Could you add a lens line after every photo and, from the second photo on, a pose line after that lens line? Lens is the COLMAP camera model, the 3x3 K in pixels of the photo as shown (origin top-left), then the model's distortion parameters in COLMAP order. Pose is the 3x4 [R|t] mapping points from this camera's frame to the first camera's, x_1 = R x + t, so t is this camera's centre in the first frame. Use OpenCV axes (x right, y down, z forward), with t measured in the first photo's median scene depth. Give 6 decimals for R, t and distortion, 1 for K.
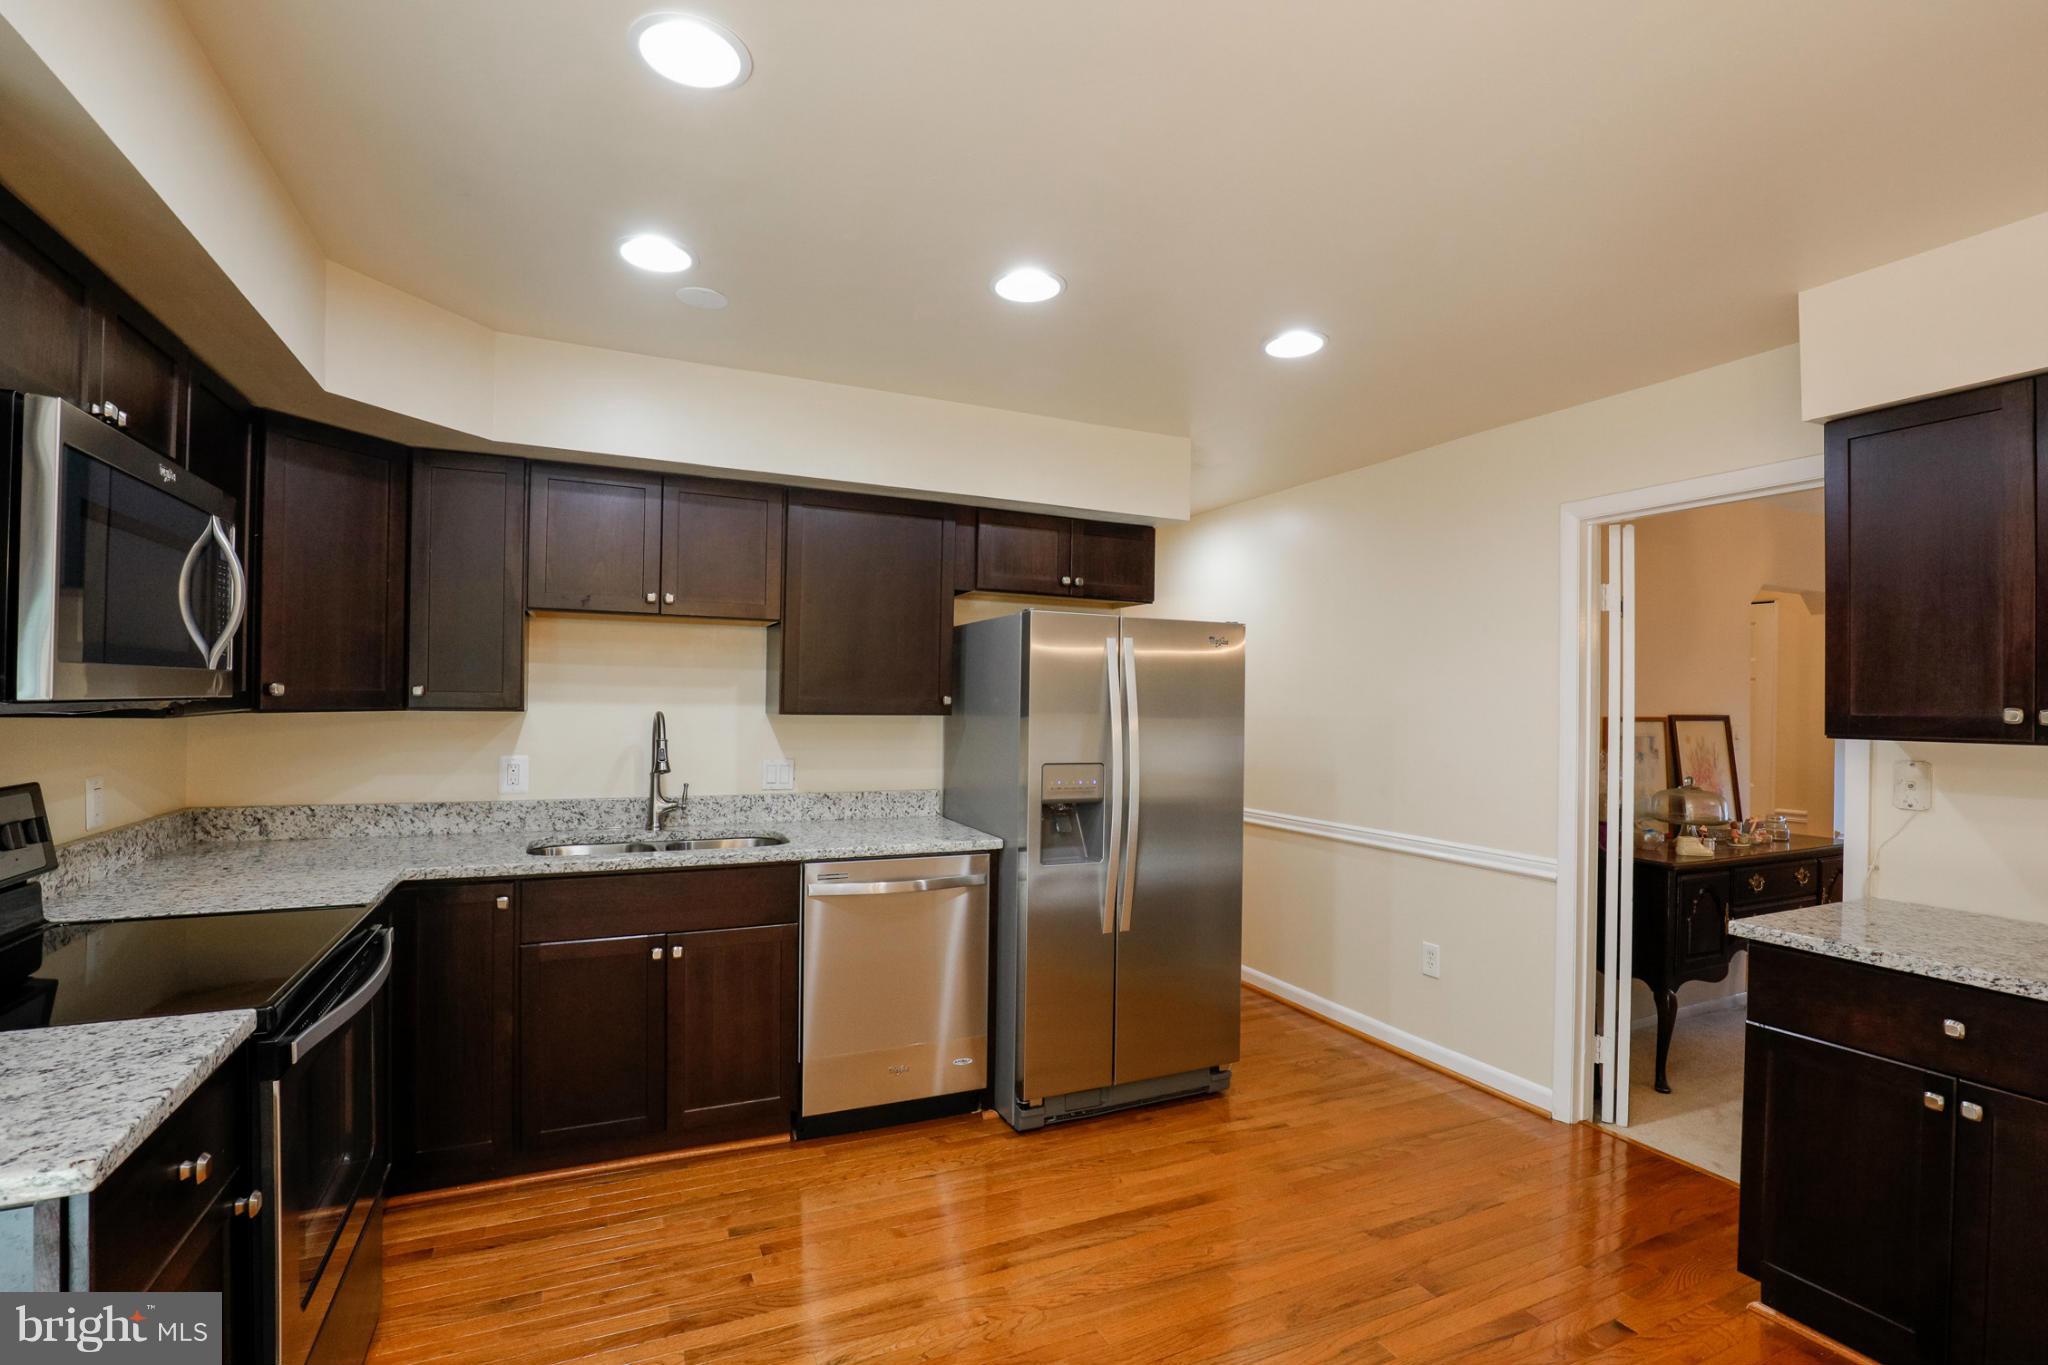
lens RADIAL K [[951.9, 0, 1032.1], [0, 951.9, 695.5], [0, 0, 1]] dist [-0.035840, 0.006087]
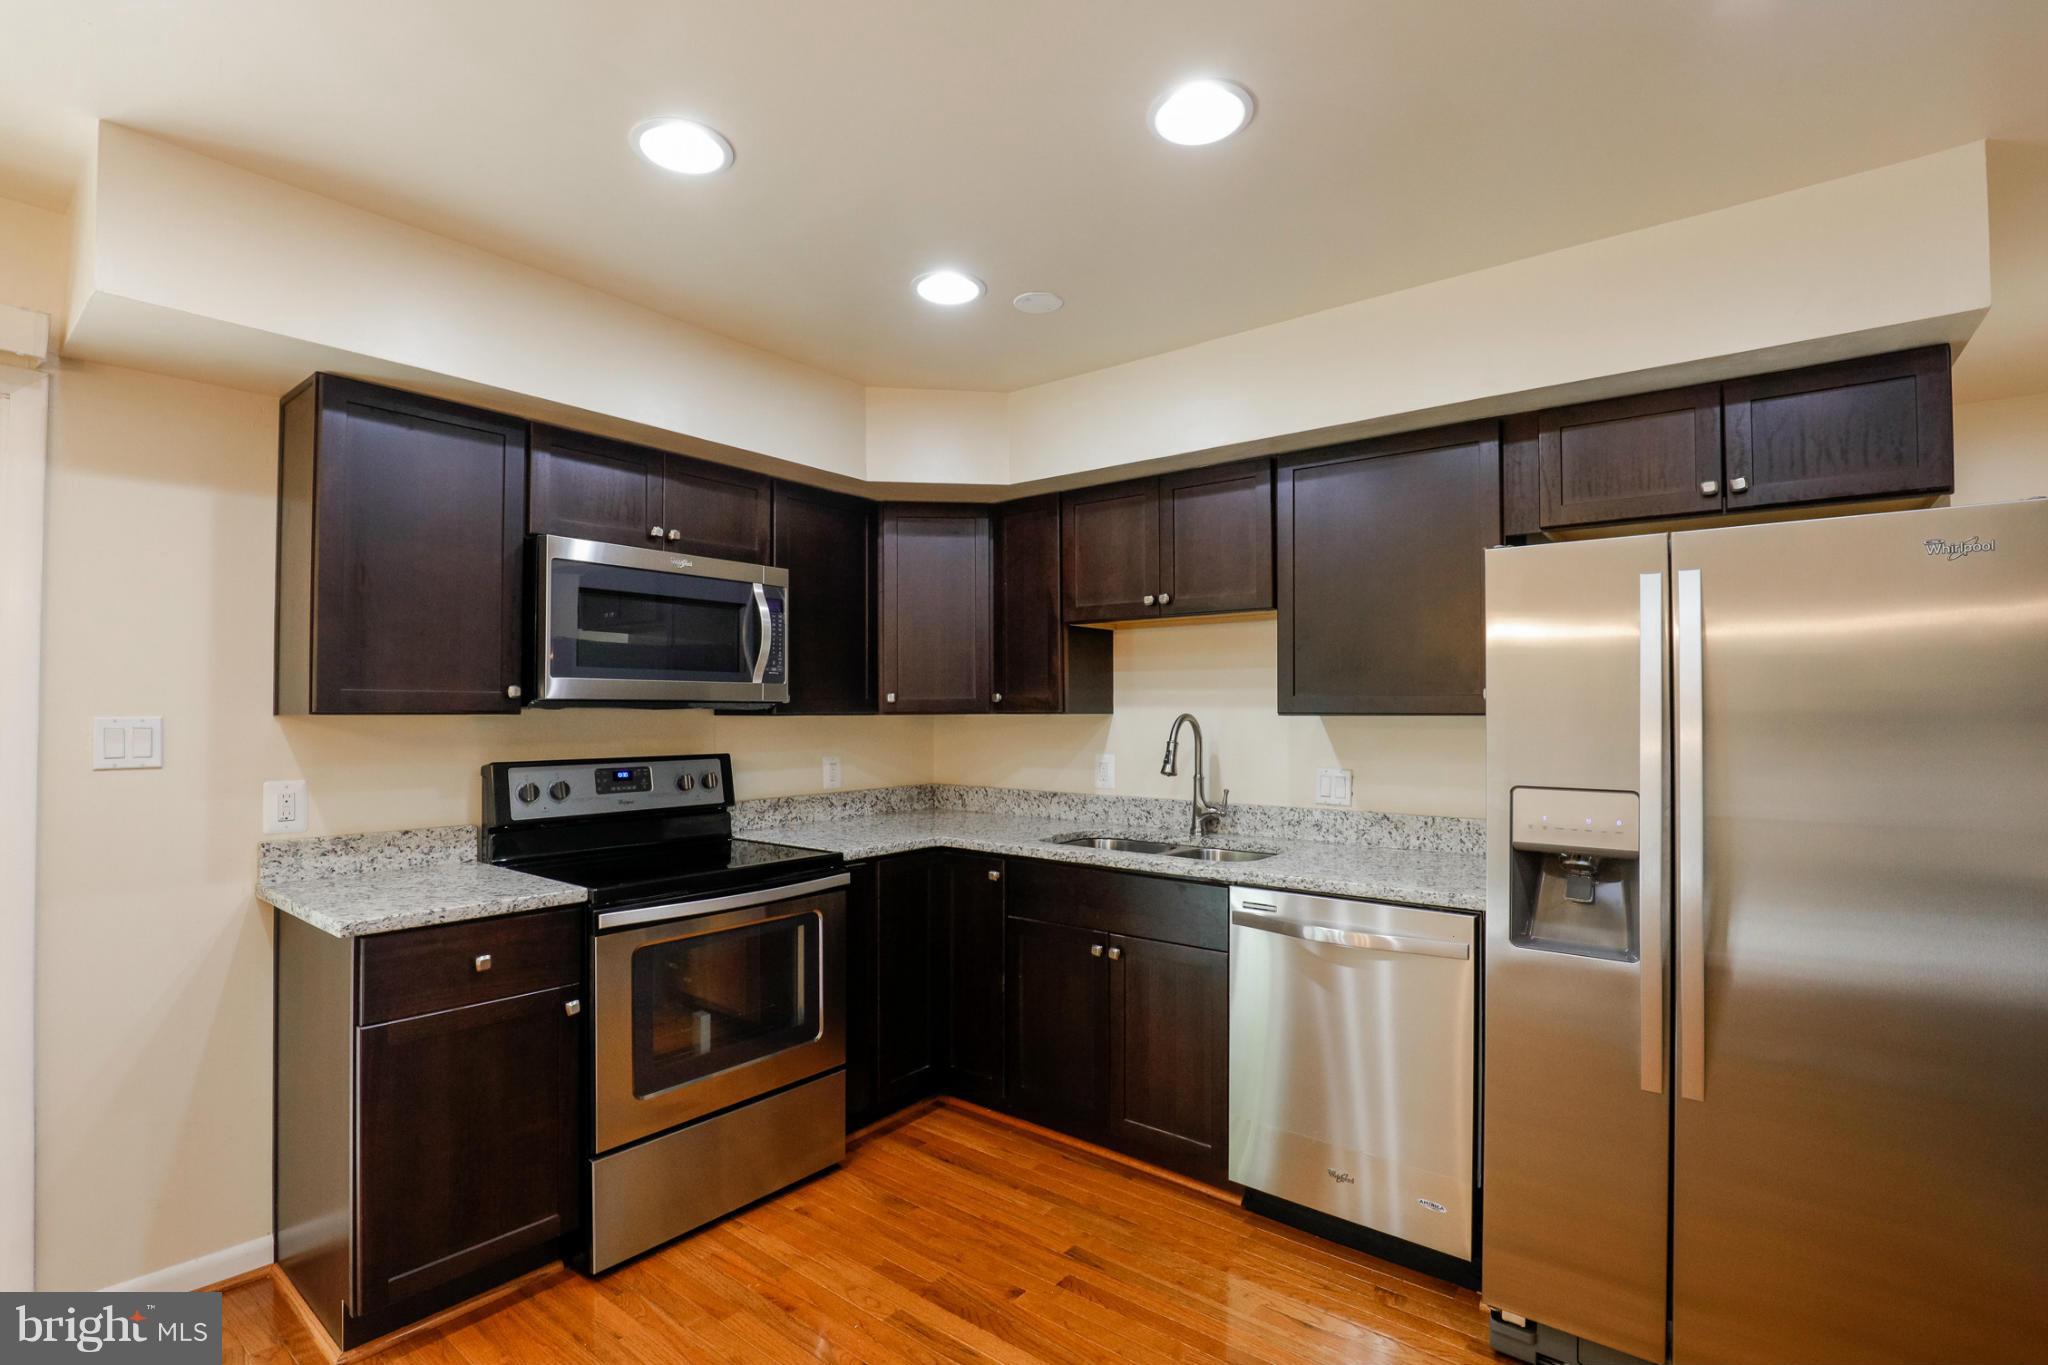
lens RADIAL K [[951.9, 0, 1031.4], [0, 951.9, 693.5], [0, 0, 1]] dist [-0.035840, 0.006087]
pose [[0.441297, -0.032327, -0.896779, 0.429901], [0.010891, 0.999470, -0.030669, 0.024801], [0.897295, 0.003768, 0.441415, 0.424173]]
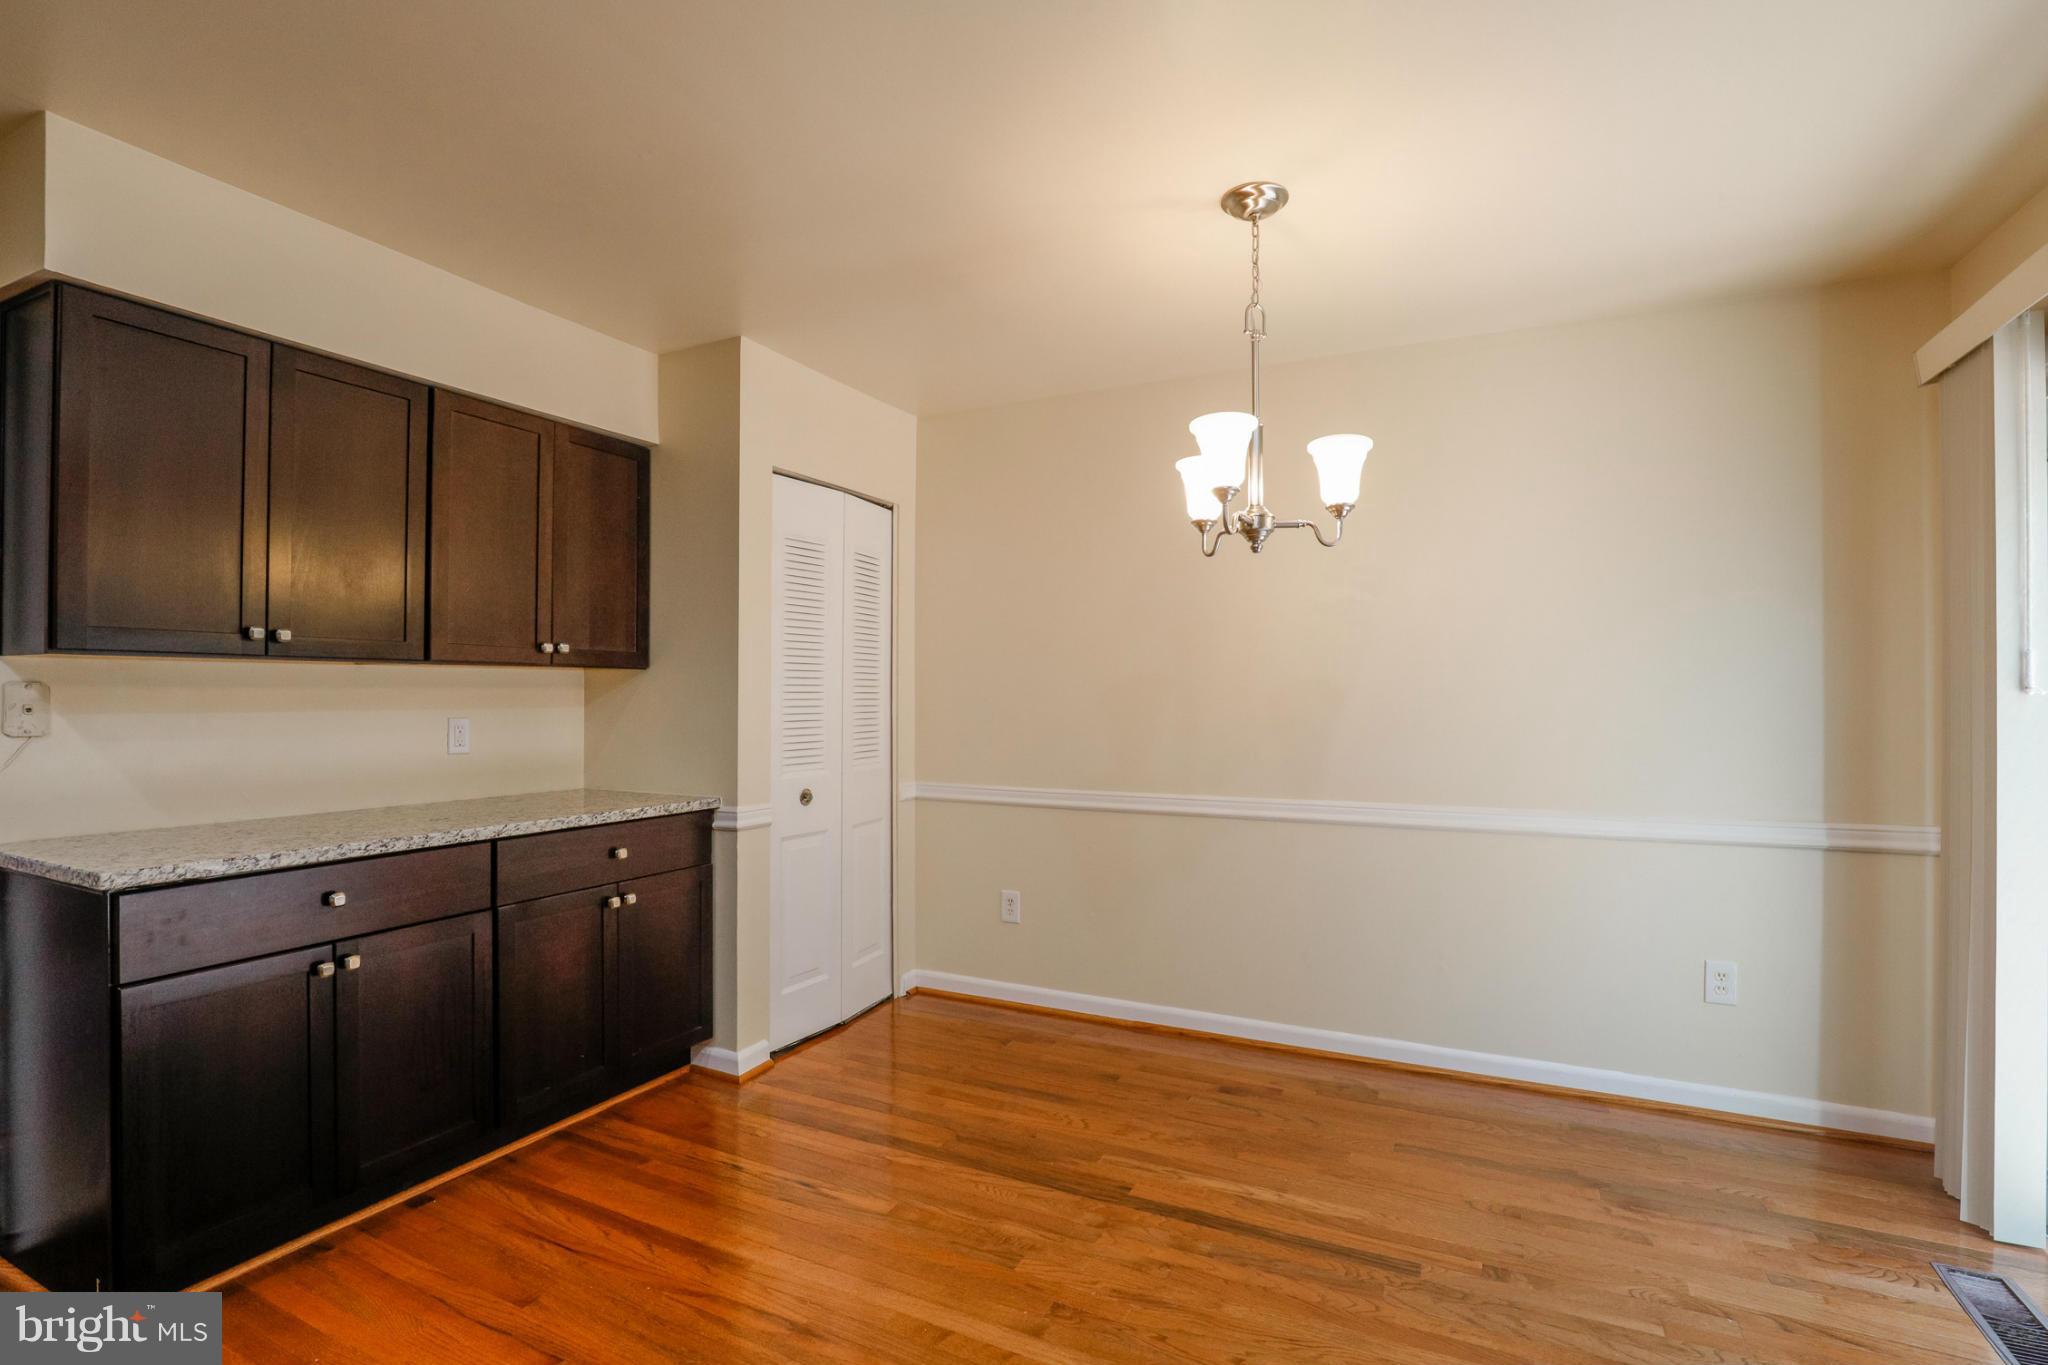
lens RADIAL K [[951.9, 0, 1031.7], [0, 951.9, 687.3], [0, 0, 1]] dist [-0.035840, 0.006087]
pose [[-0.622666, -0.012823, 0.782383, -0.265360], [-0.018876, 0.999821, 0.001364, 0.043362], [-0.782260, -0.013919, -0.622796, 0.607138]]
